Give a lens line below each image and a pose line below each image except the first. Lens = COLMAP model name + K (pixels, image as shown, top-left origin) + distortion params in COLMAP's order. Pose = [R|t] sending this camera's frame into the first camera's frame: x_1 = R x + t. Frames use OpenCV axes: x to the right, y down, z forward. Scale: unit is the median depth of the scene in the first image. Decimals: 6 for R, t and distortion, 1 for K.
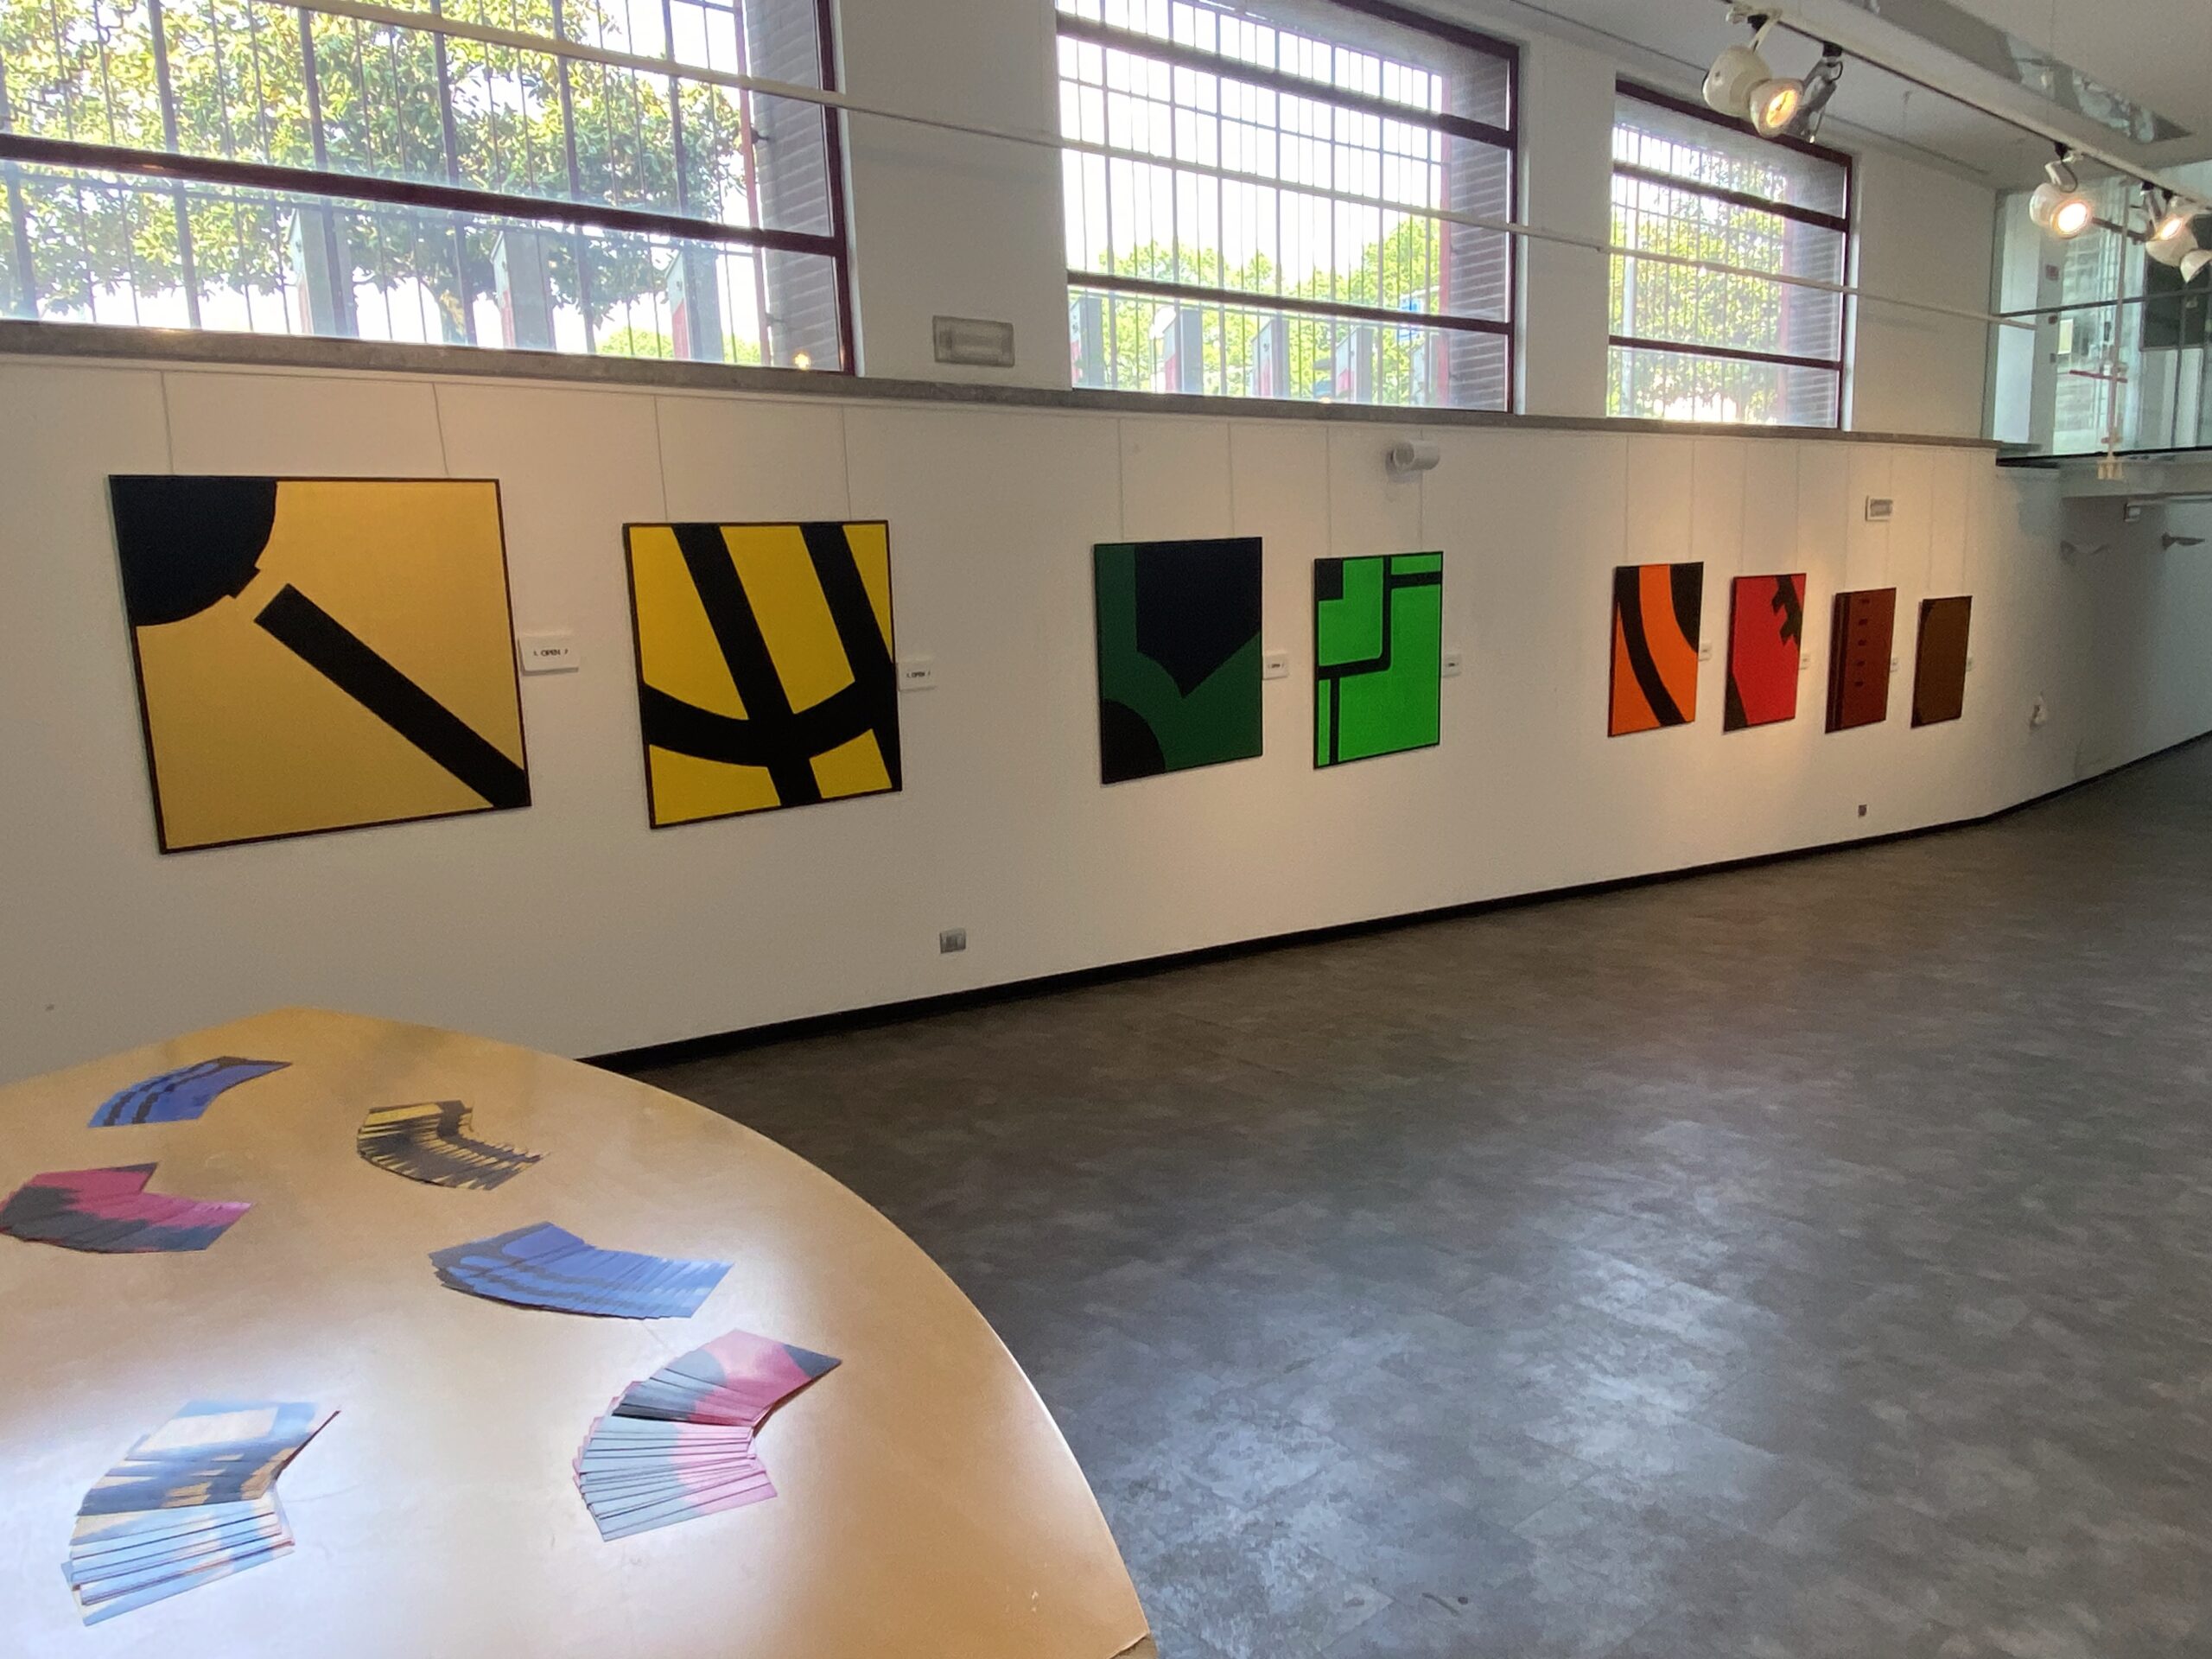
lens RADIAL K [[1531.7, 0, 1105.3], [0, 1531.7, 821.8], [0, 0, 1]] dist [0.071503, -0.085460]
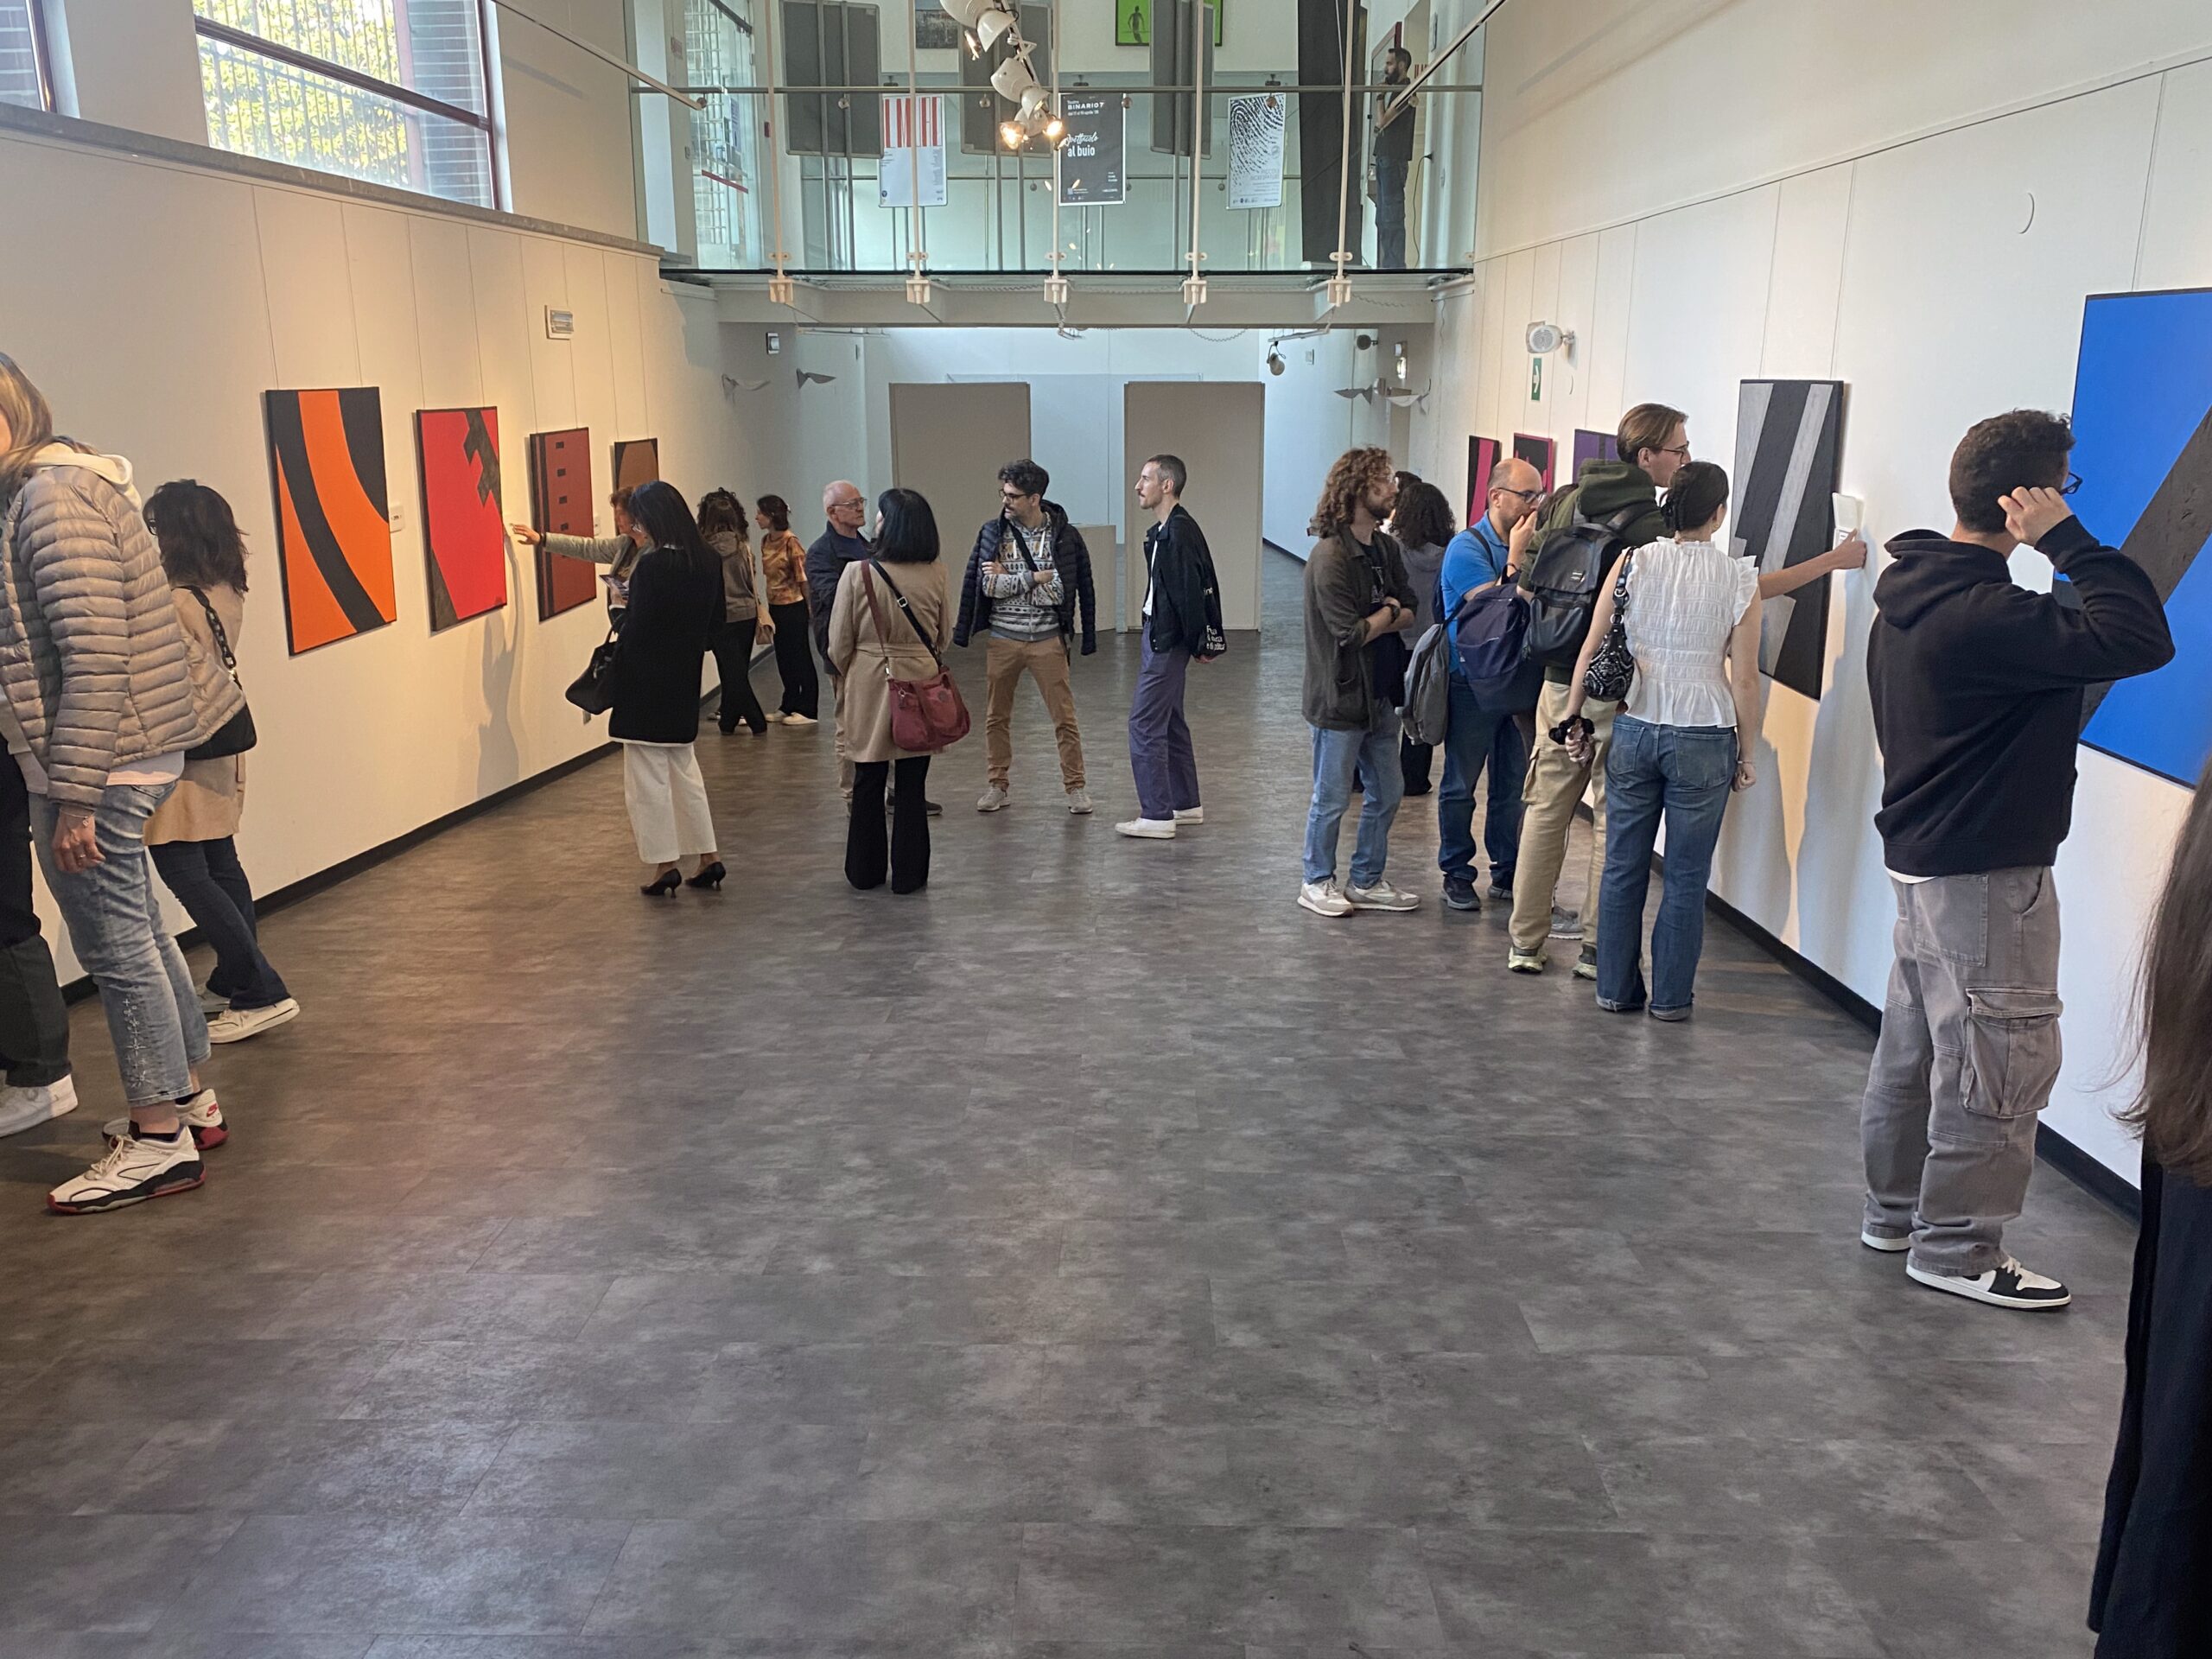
lens RADIAL K [[1812.3, 0, 1102.4], [0, 1812.3, 838.7], [0, 0, 1]] dist [0.019007, -0.027808]
pose [[0.685862, -0.153168, 0.711430, 0.006445], [0.098778, 0.988146, 0.117515, -0.055462], [-0.720996, -0.010325, 0.692862, 0.349825]]
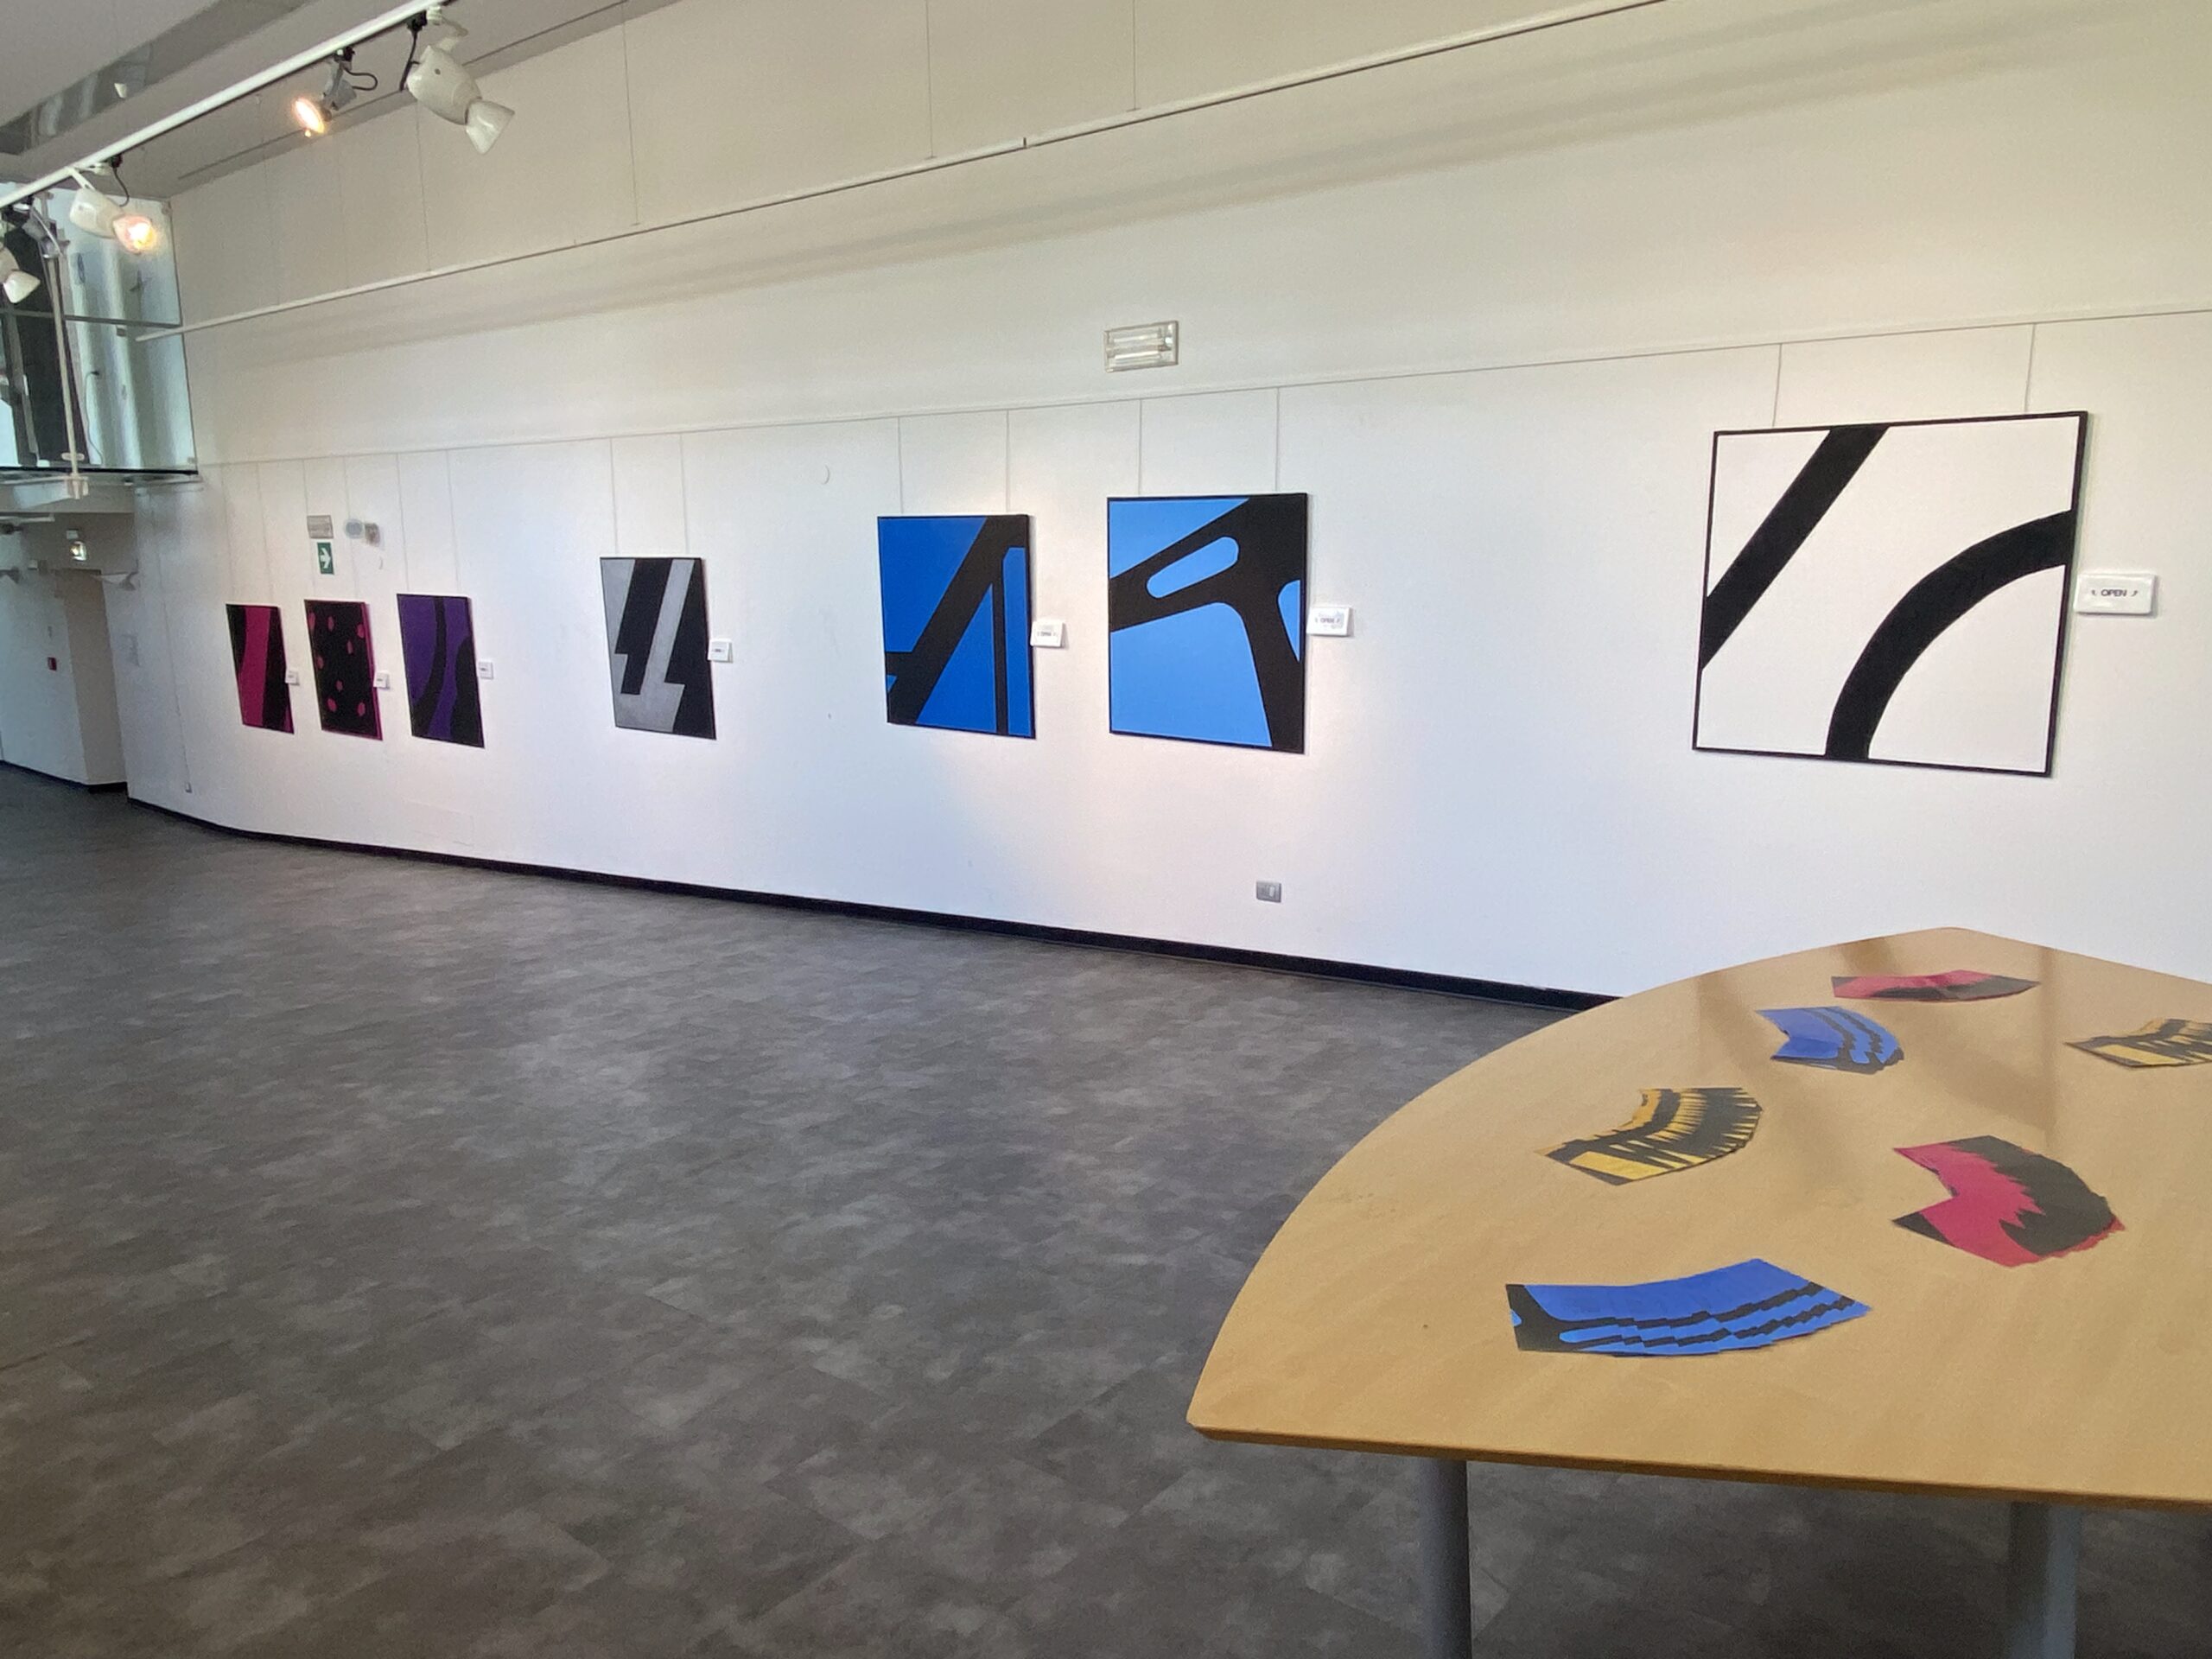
lens RADIAL K [[1531.7, 0, 1125.1], [0, 1531.7, 835.5], [0, 0, 1]] dist [0.071503, -0.085460]
pose [[-0.132474, -0.153334, 0.979254, -0.507701], [0.172869, 0.969246, 0.175153, -0.075726], [-0.975995, 0.192486, -0.101893, 0.547669]]
